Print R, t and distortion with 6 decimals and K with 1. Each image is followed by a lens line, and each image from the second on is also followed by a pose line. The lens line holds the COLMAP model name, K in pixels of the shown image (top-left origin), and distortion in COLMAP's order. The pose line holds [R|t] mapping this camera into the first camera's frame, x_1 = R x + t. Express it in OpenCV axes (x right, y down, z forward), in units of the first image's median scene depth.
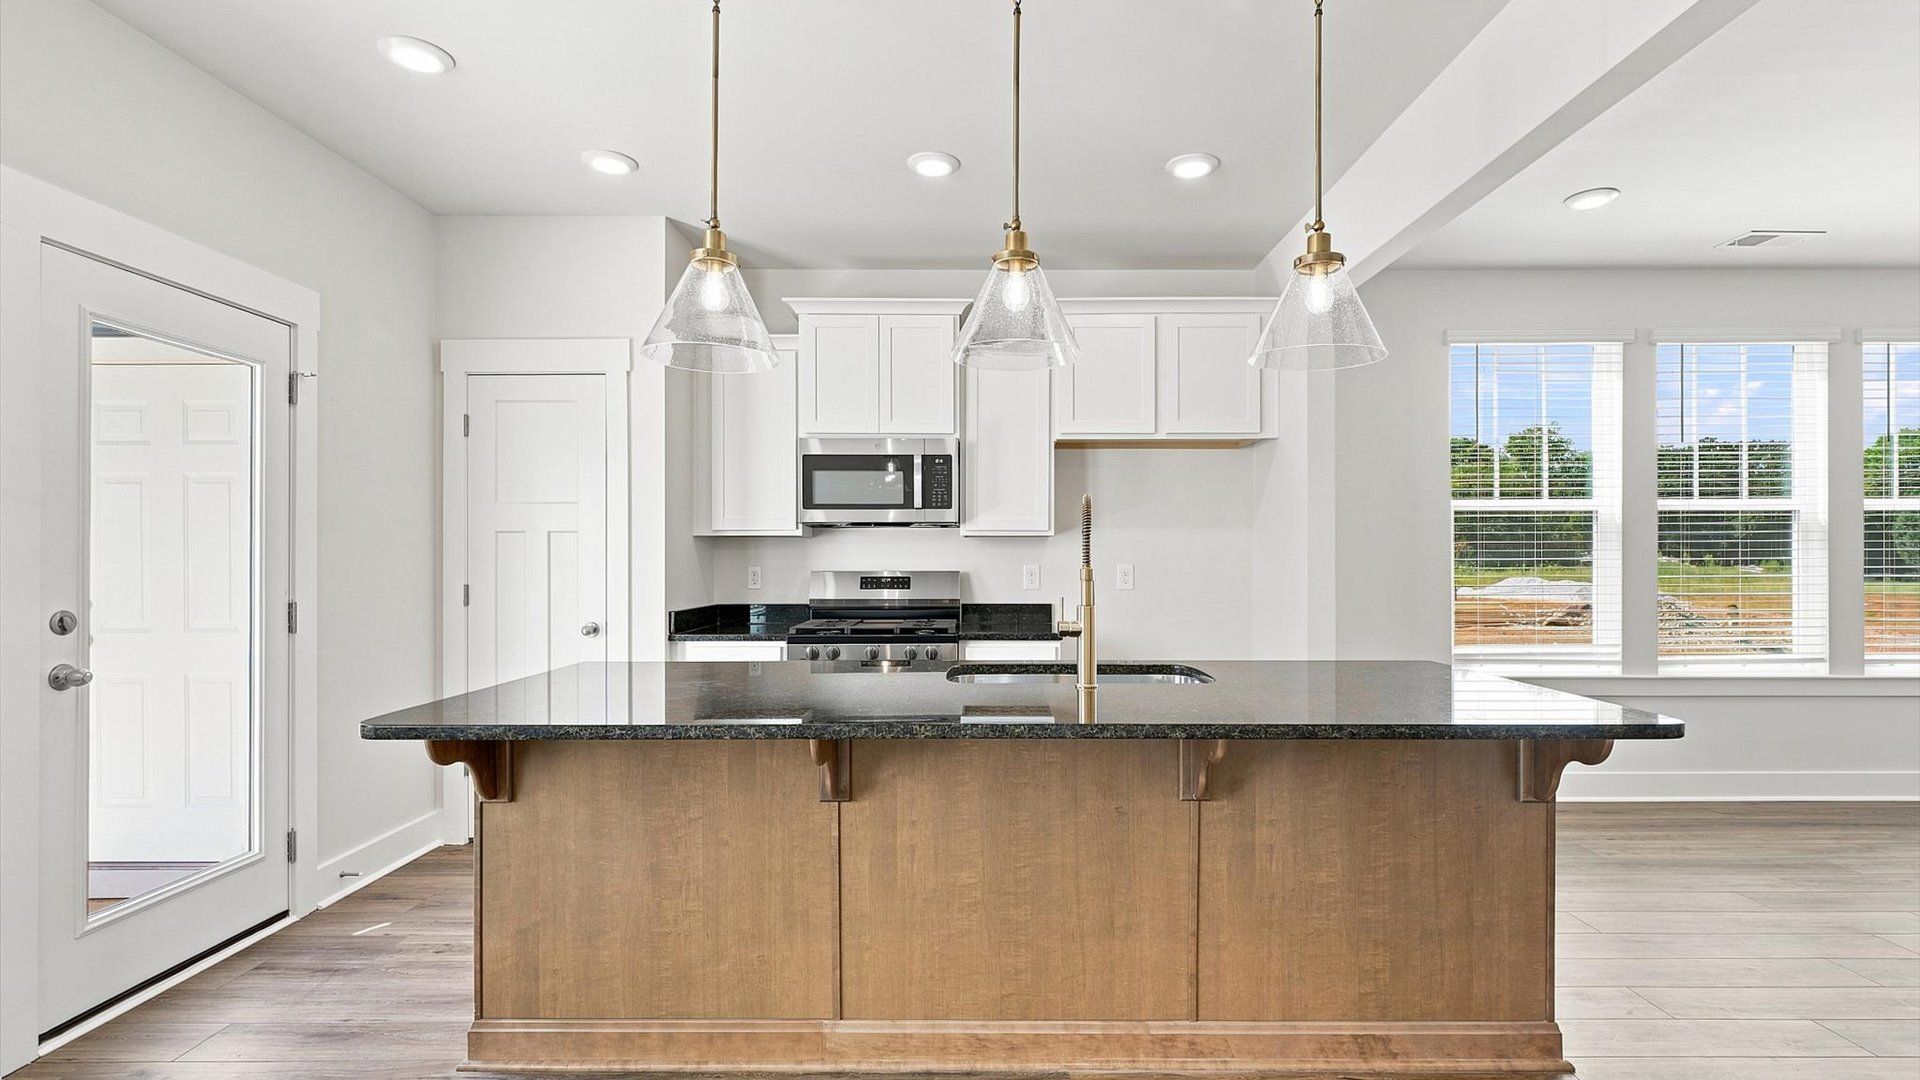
lens RADIAL K [[861.9, 0, 977.8], [0, 861.9, 558.5], [0, 0, 1]] dist [0.001377, -0.001565]
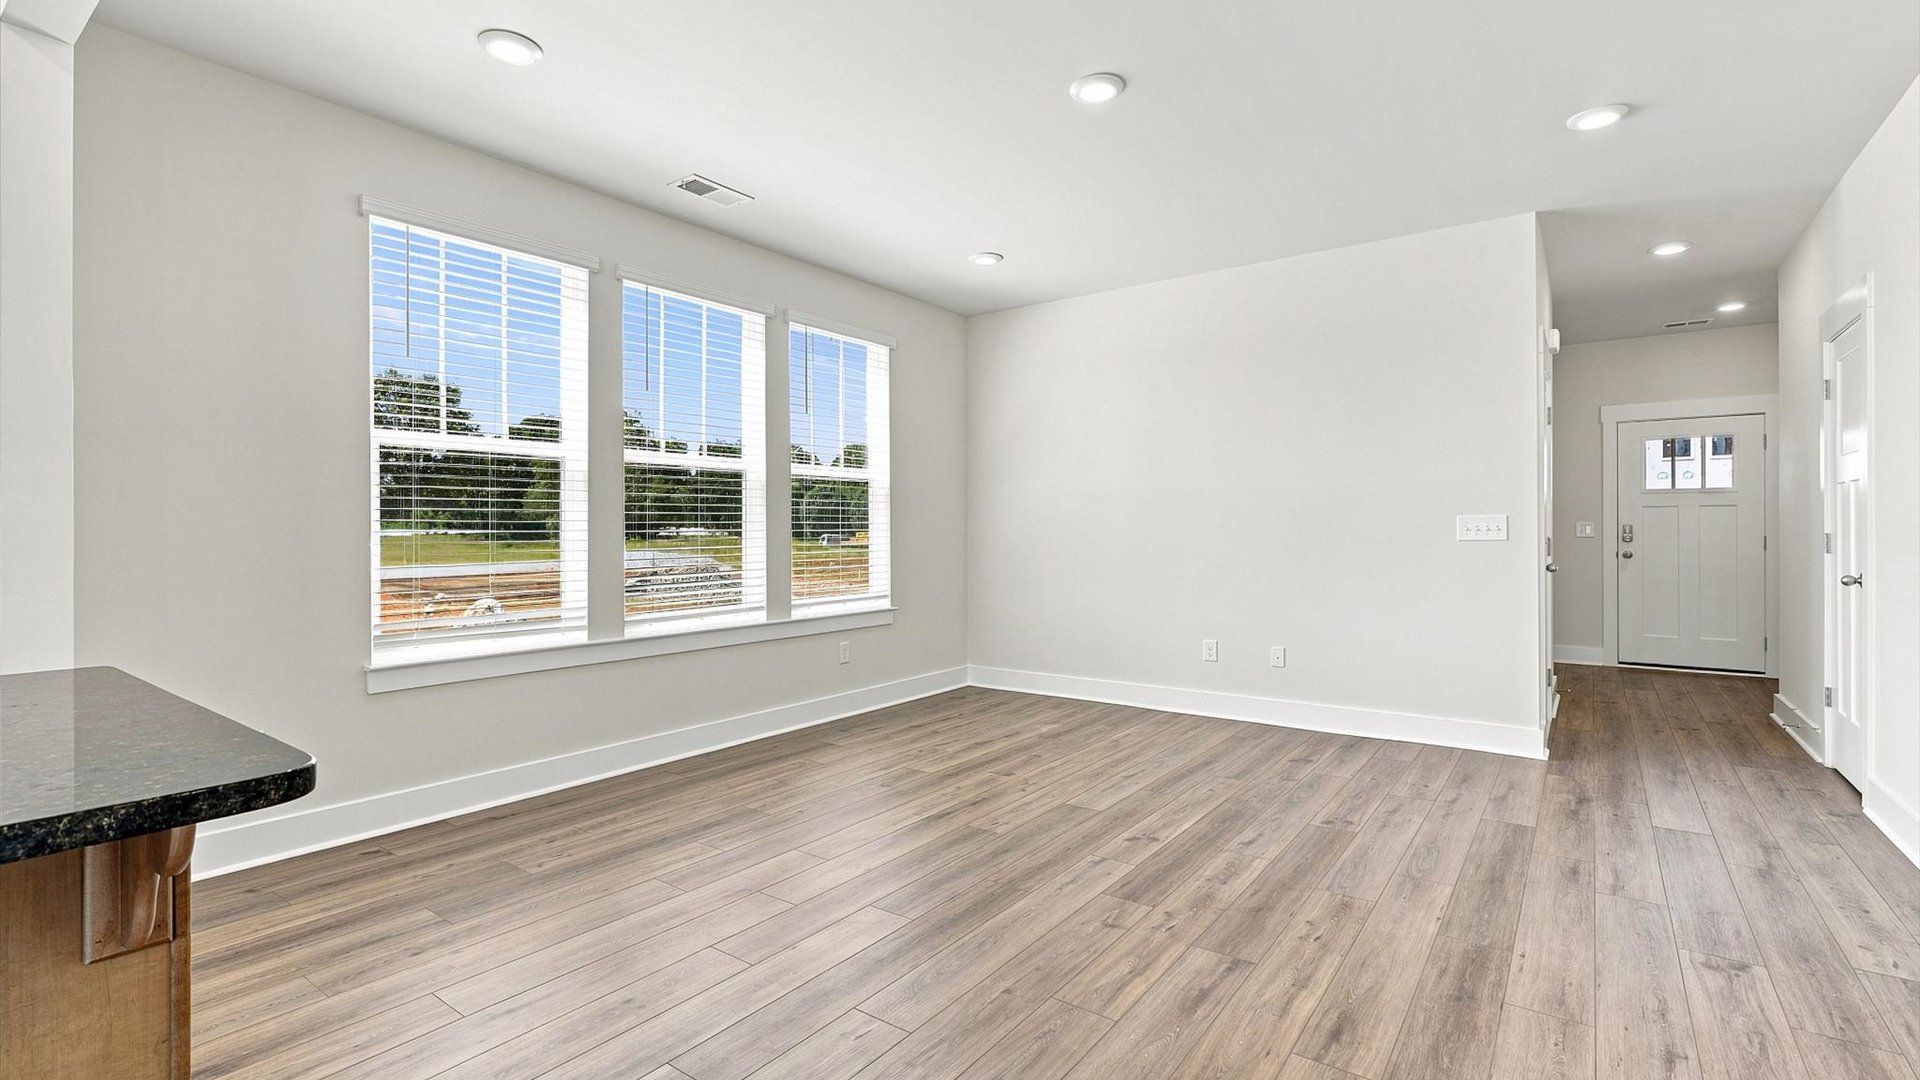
lens RADIAL K [[861.9, 0, 949.1], [0, 861.9, 535.0], [0, 0, 1]] dist [0.001377, -0.001565]
pose [[0.601987, -0.004907, 0.798491, 0.306328], [0.002379, 0.999988, 0.004351, 0.026130], [-0.798502, -0.000720, 0.601992, 0.191997]]
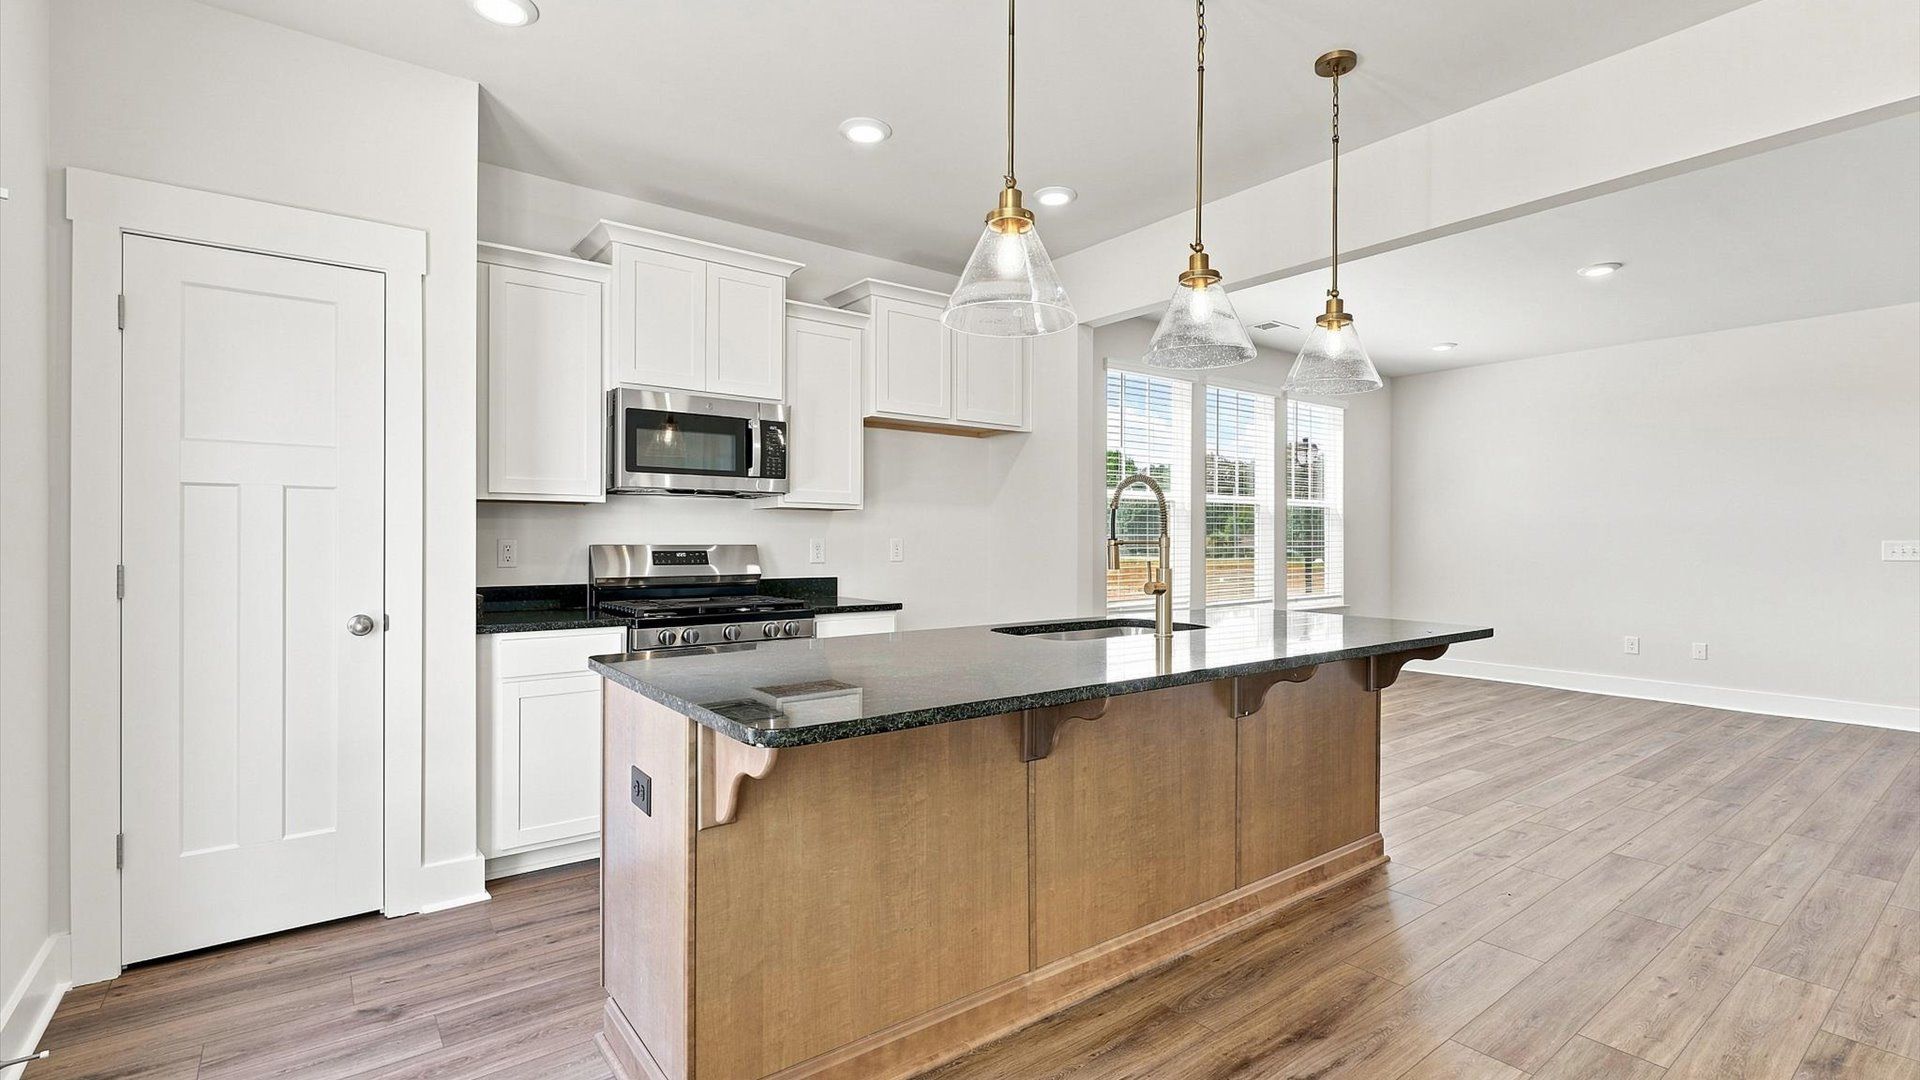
lens RADIAL K [[861.9, 0, 960.5], [0, 861.9, 537.0], [0, 0, 1]] dist [0.001377, -0.001565]
pose [[0.796248, 0.003657, 0.604959, -0.478854], [-0.002175, 0.999993, -0.003182, 0.009772], [-0.604966, 0.001218, 0.796250, 0.126435]]
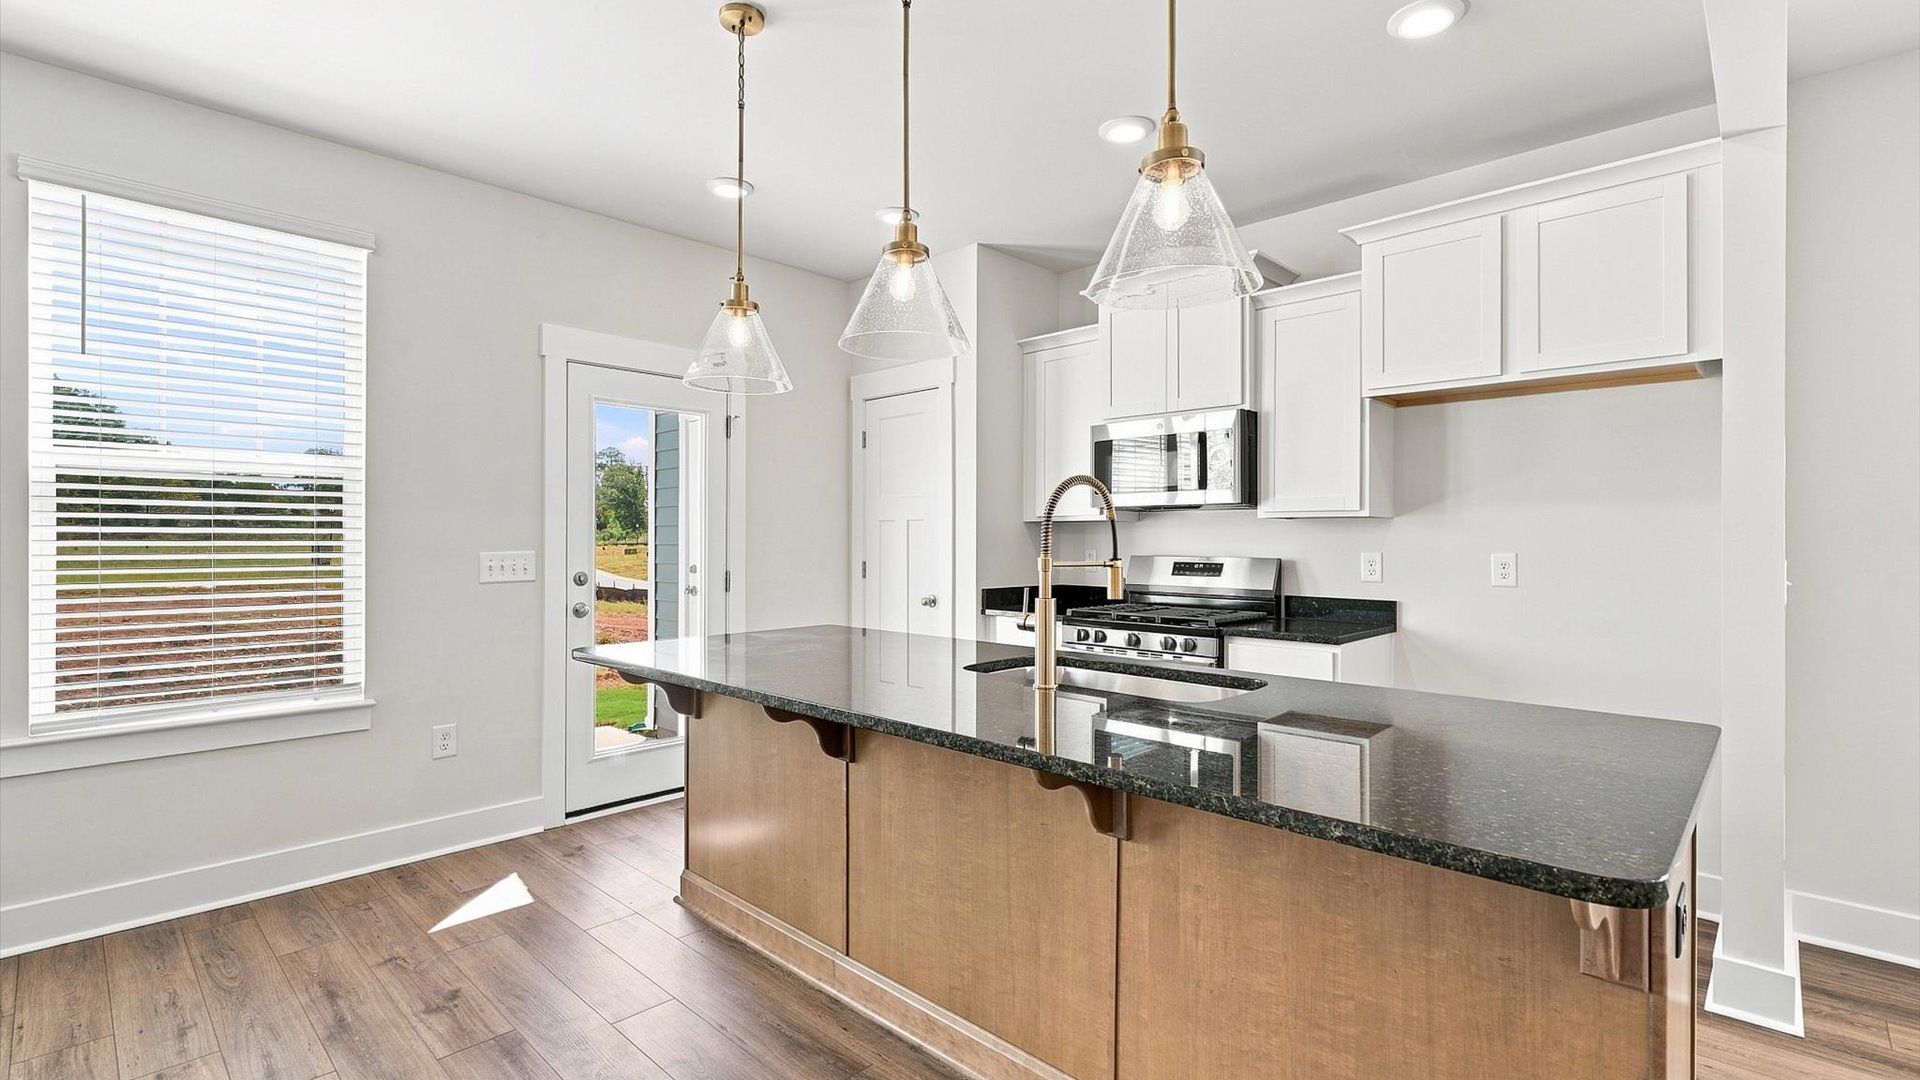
lens RADIAL K [[861.9, 0, 954.7], [0, 861.9, 534.6], [0, 0, 1]] dist [0.001377, -0.001565]
pose [[0.720350, -0.001481, -0.693609, 0.402026], [-0.002326, 0.999987, -0.004551, -0.005095], [0.693607, 0.004891, 0.720337, 0.158707]]
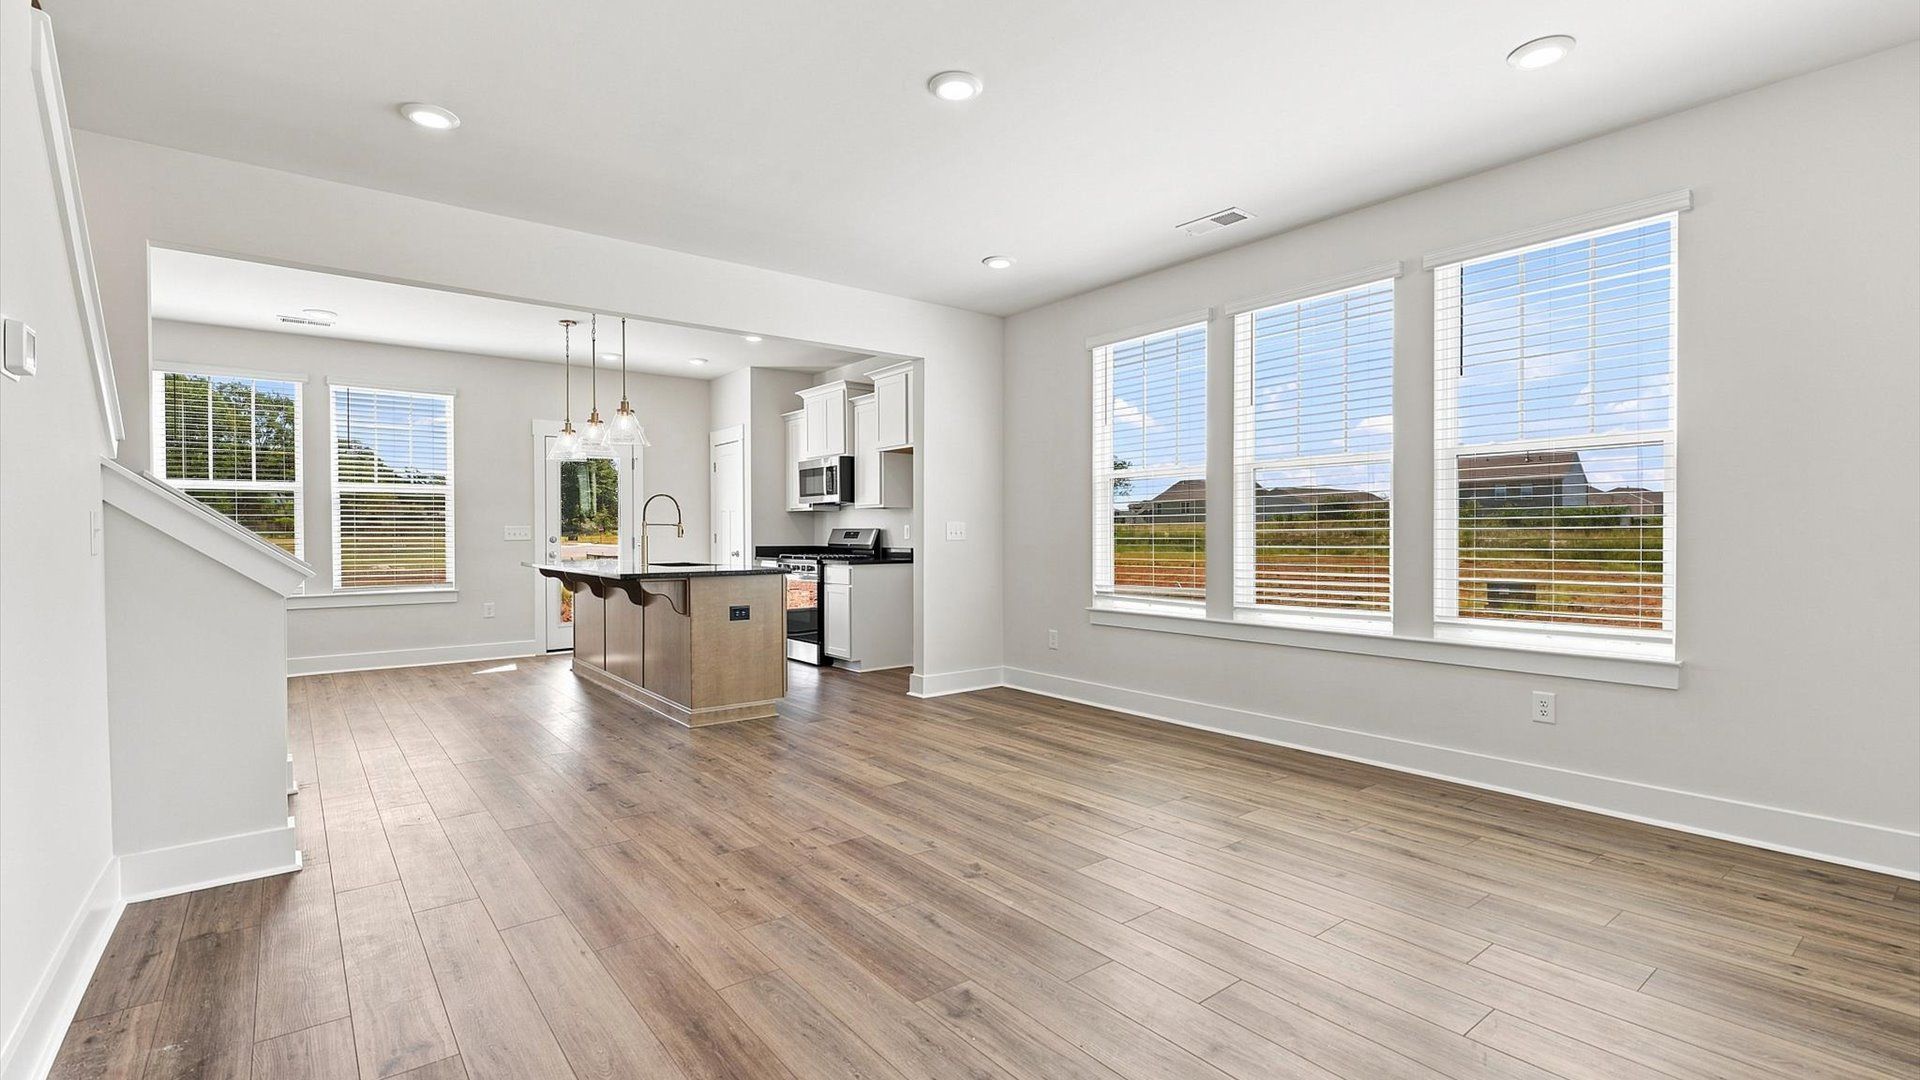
lens RADIAL K [[861.9, 0, 964.1], [0, 861.9, 538.9], [0, 0, 1]] dist [0.001377, -0.001565]
pose [[0.615125, 0.004506, -0.788416, 1.693396], [0.002179, 0.999970, 0.007415, 0.027105], [0.788426, -0.006279, 0.615097, 0.071927]]
